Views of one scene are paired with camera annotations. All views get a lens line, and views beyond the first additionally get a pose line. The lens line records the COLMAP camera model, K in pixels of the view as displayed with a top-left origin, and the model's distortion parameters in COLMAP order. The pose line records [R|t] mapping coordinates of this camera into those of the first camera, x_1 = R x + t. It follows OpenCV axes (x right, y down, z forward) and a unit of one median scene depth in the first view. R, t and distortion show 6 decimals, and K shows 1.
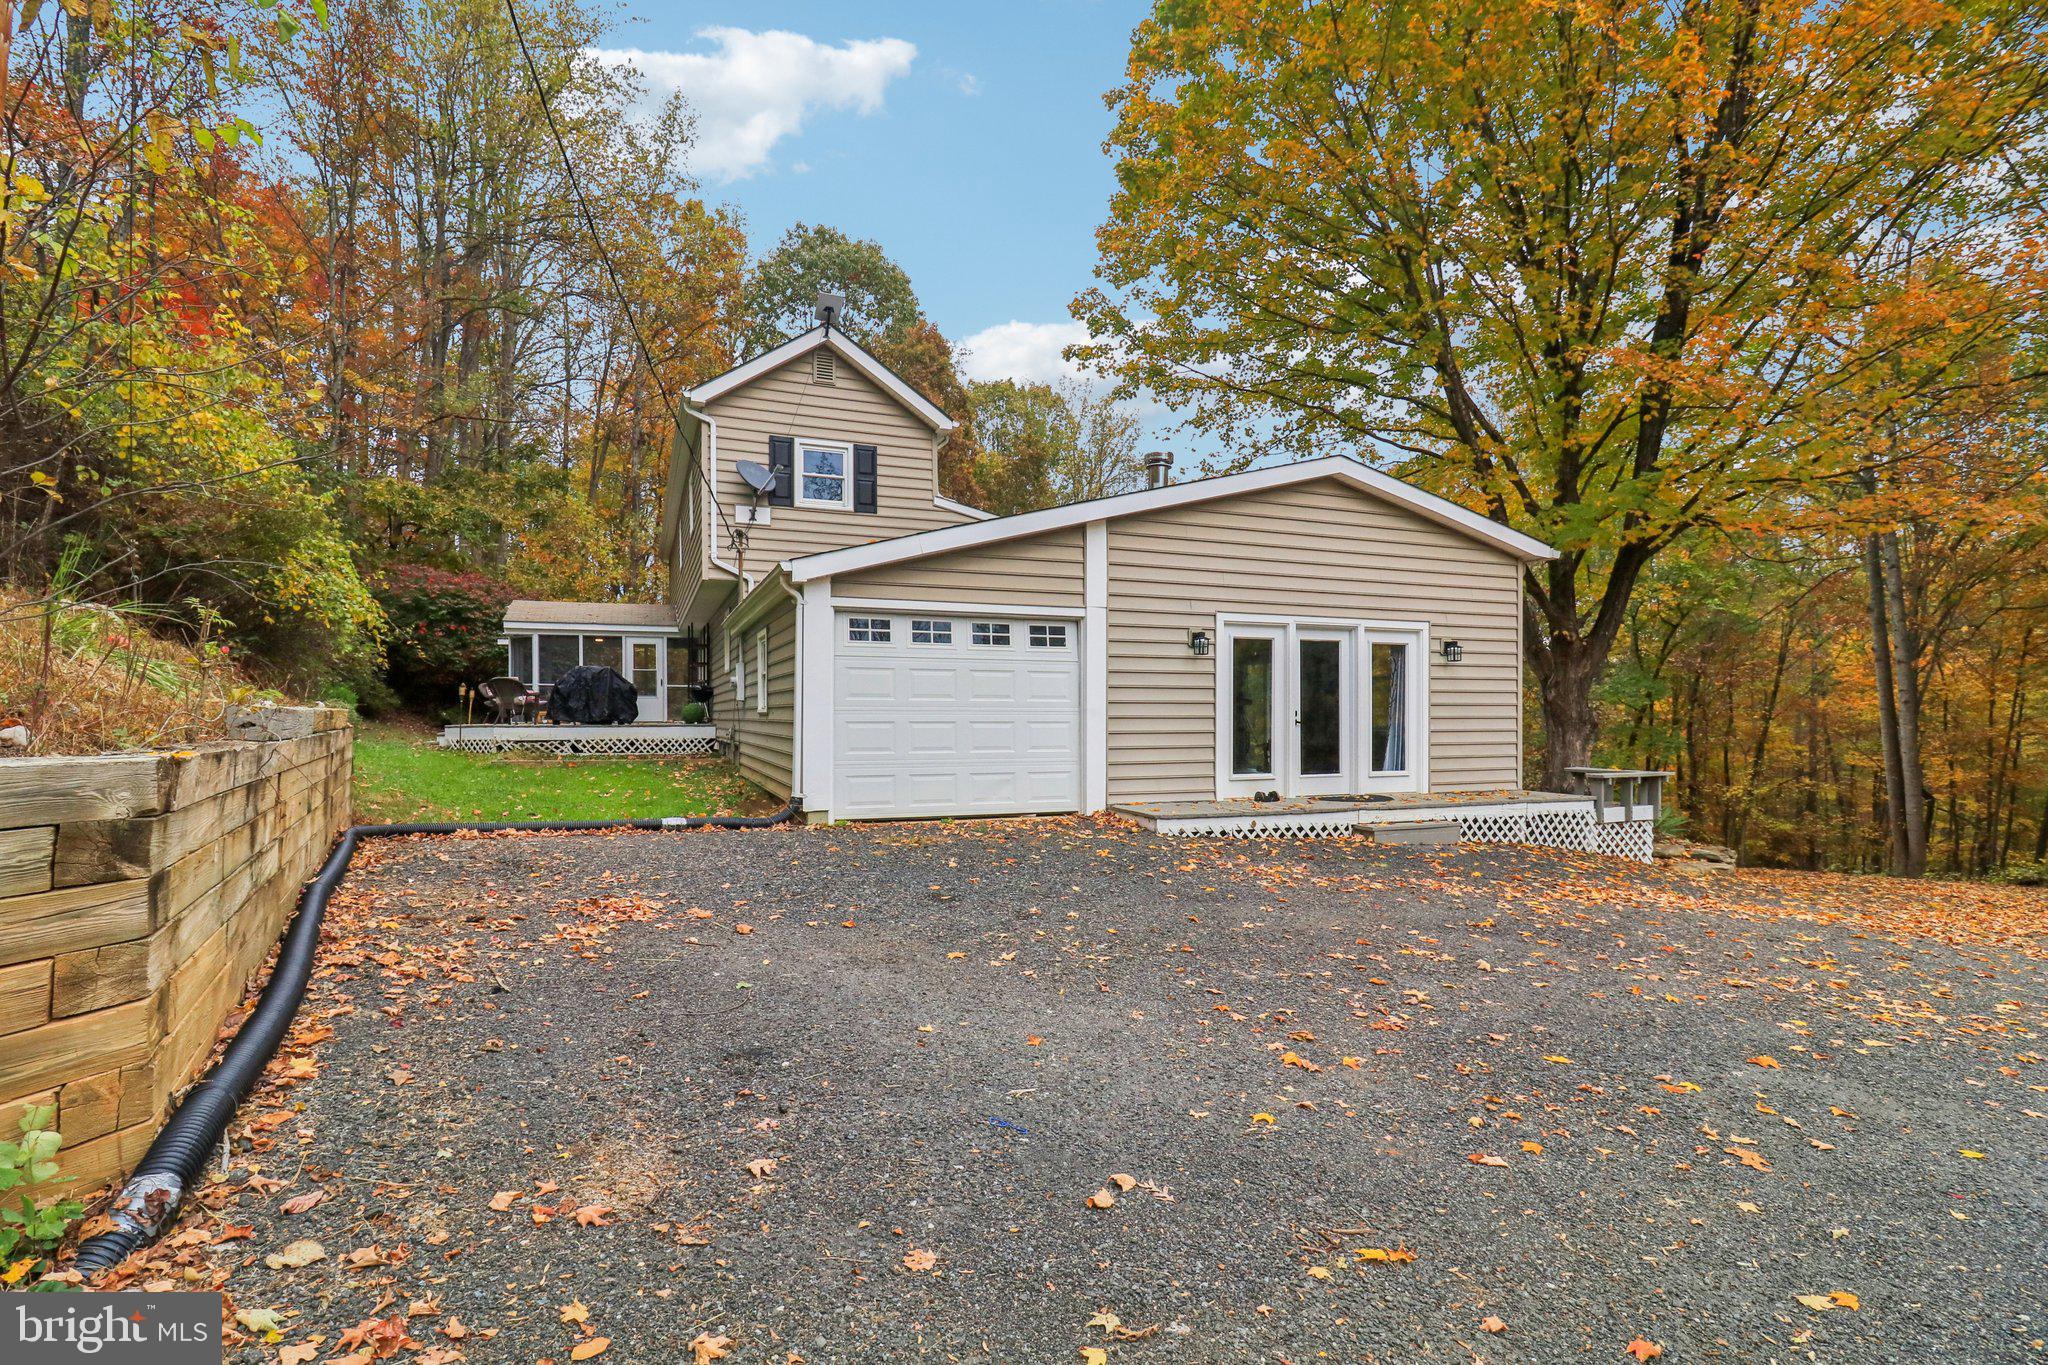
lens RADIAL K [[947.1, 0, 1009.0], [0, 947.1, 646.8], [0, 0, 1]] dist [-0.003969, -0.000426]
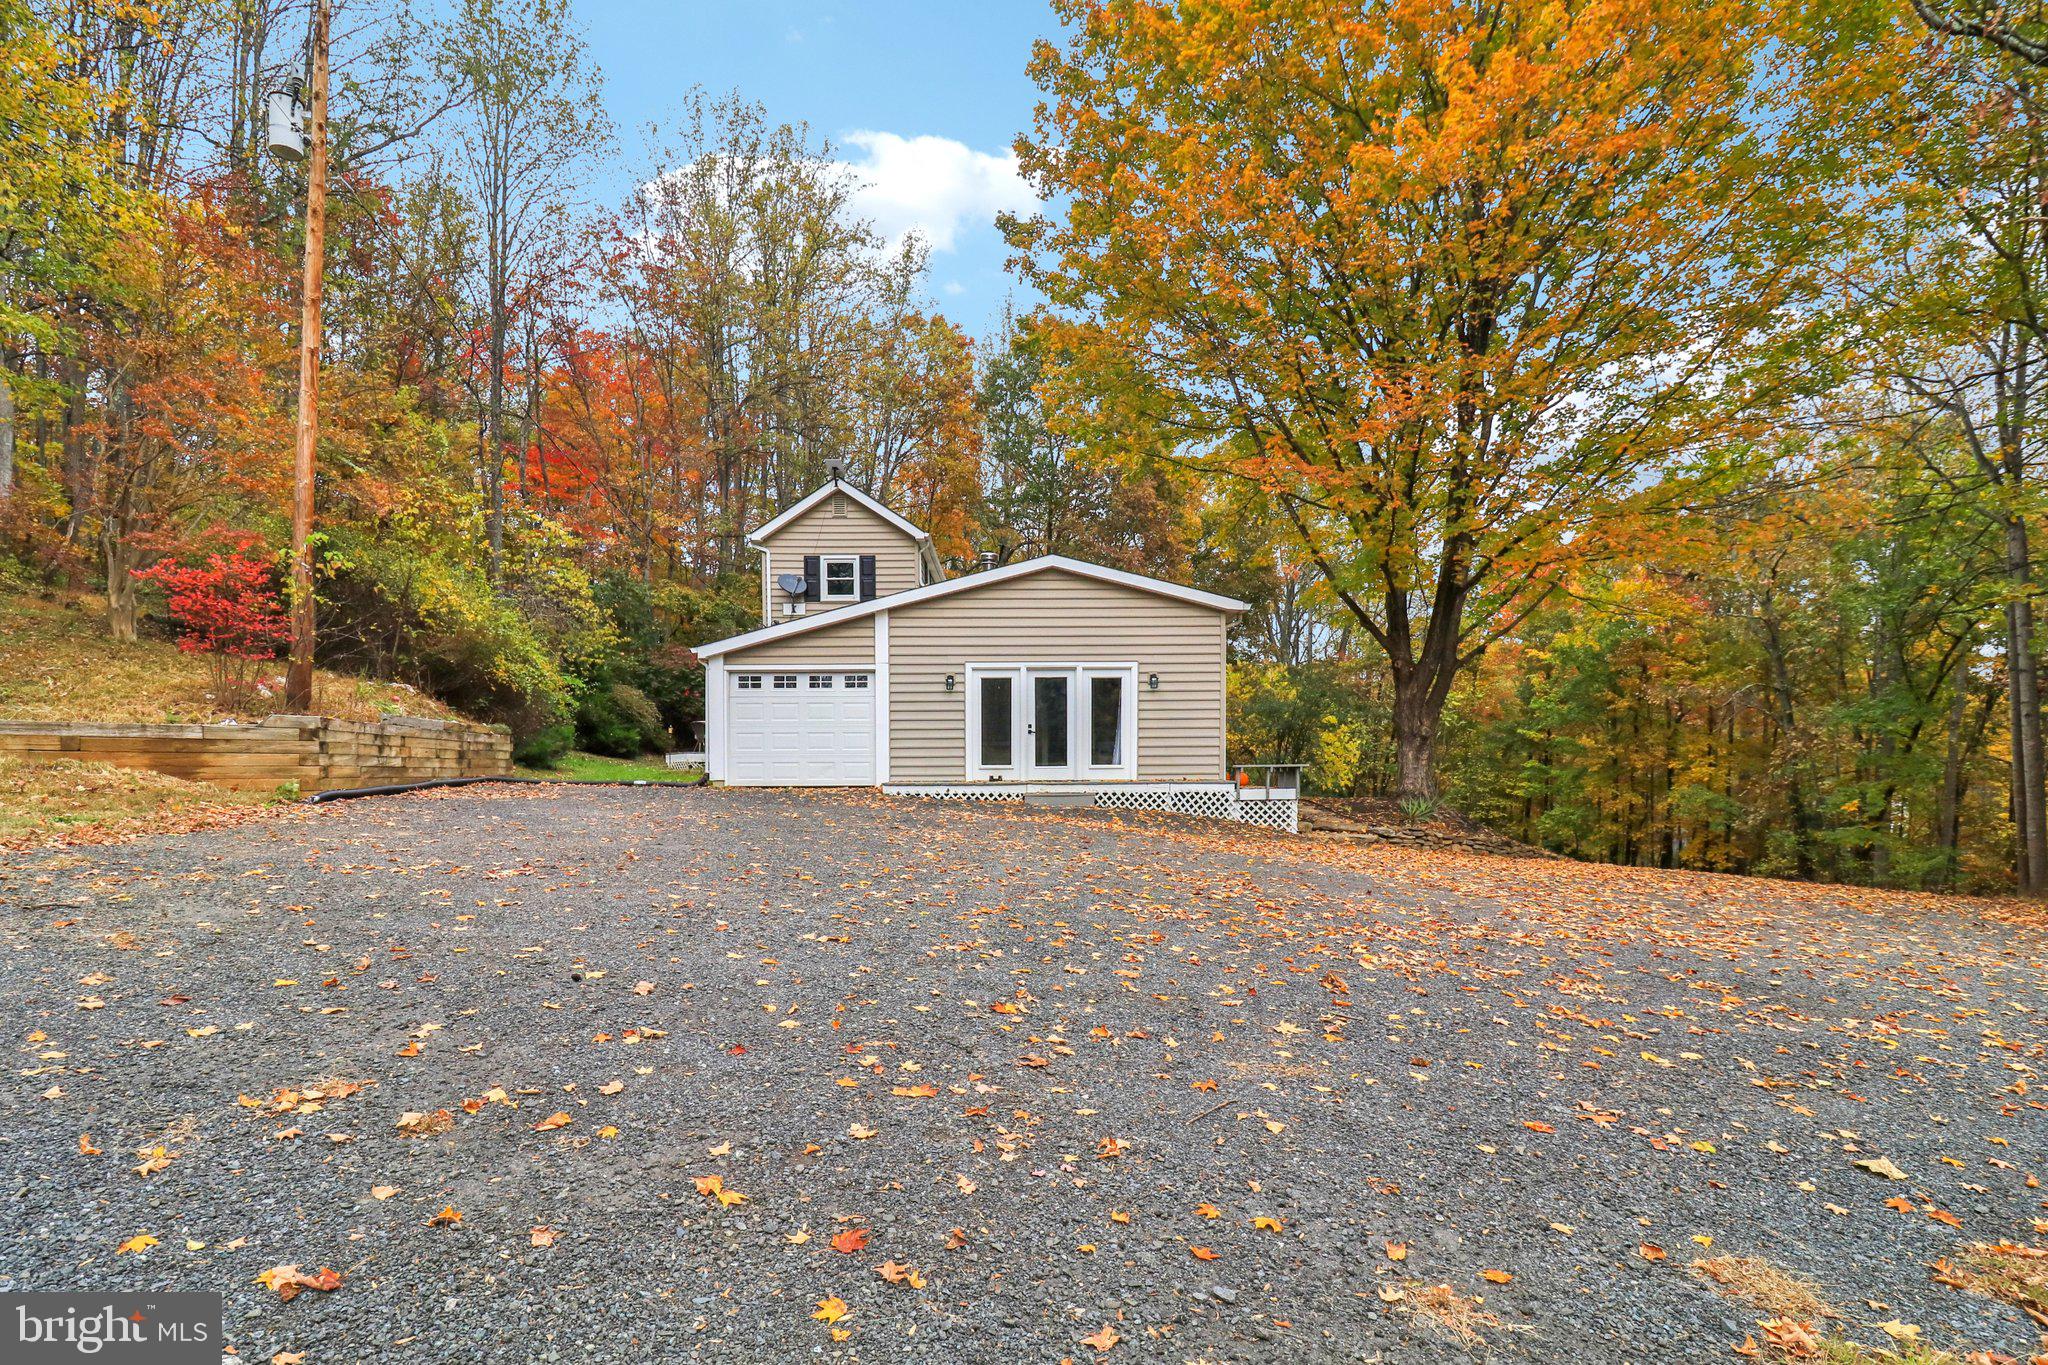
lens RADIAL K [[995.2, 0, 1030.3], [0, 995.2, 666.3], [0, 0, 1]] dist [-0.001689, -0.015954]
pose [[0.935127, -0.041863, -0.351831, 0.861677], [0.032333, 0.998935, -0.032920, 0.026838], [0.352834, 0.019409, 0.935484, -0.500106]]
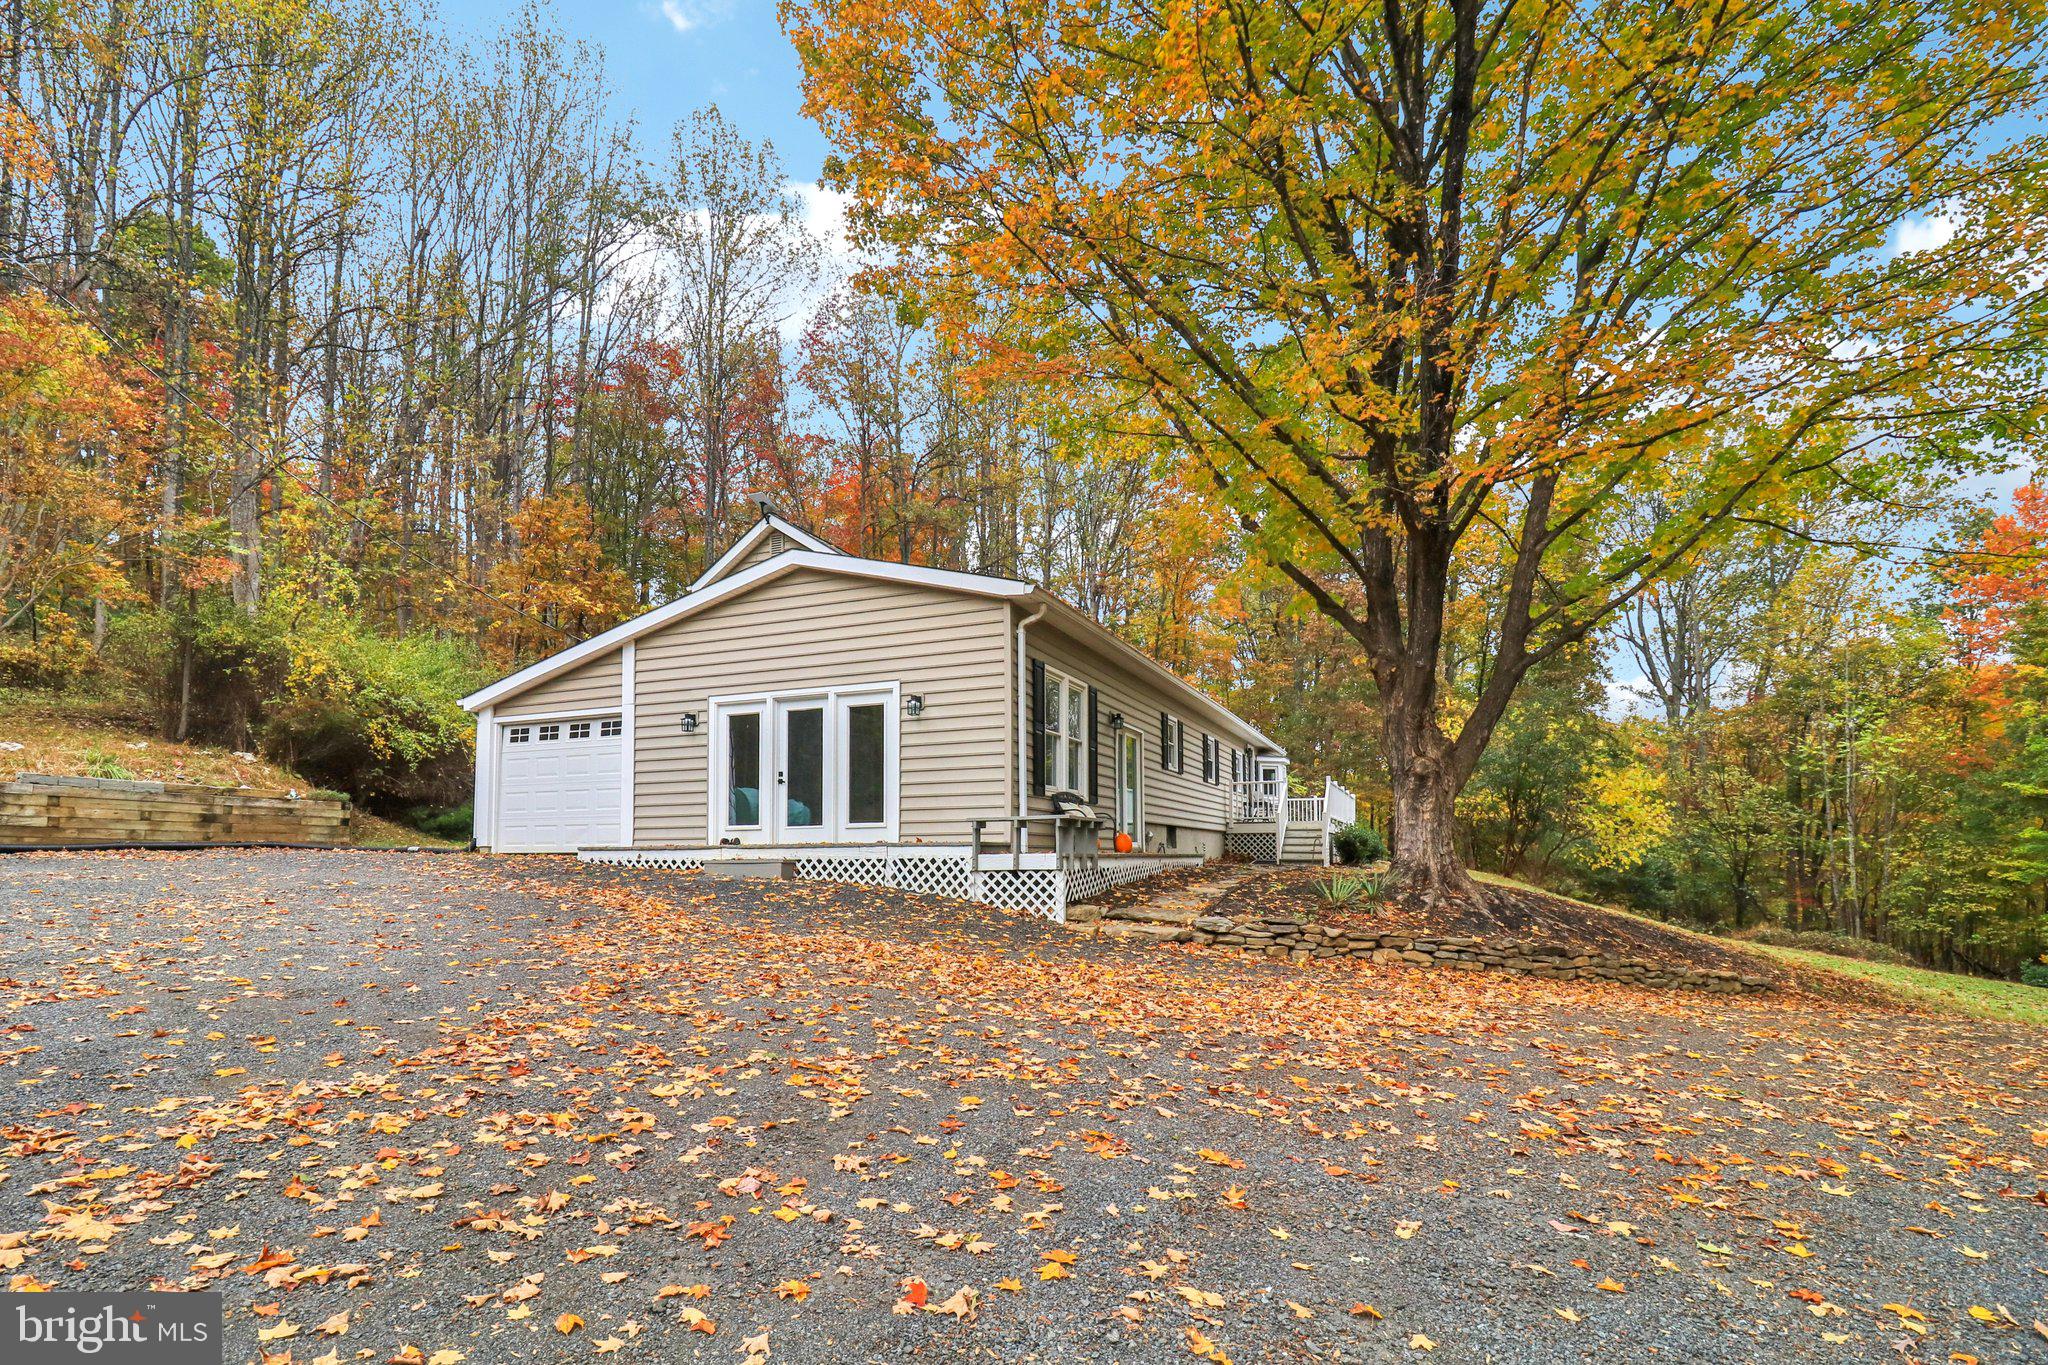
lens RADIAL K [[971.8, 0, 1023.2], [0, 971.8, 745.9], [0, 0, 1]] dist [-0.003191, -0.000341]
pose [[0.722812, -0.084419, -0.685869, 1.326622], [0.058613, 0.996423, -0.060872, 0.124645], [0.688555, 0.003798, 0.725174, 0.332864]]
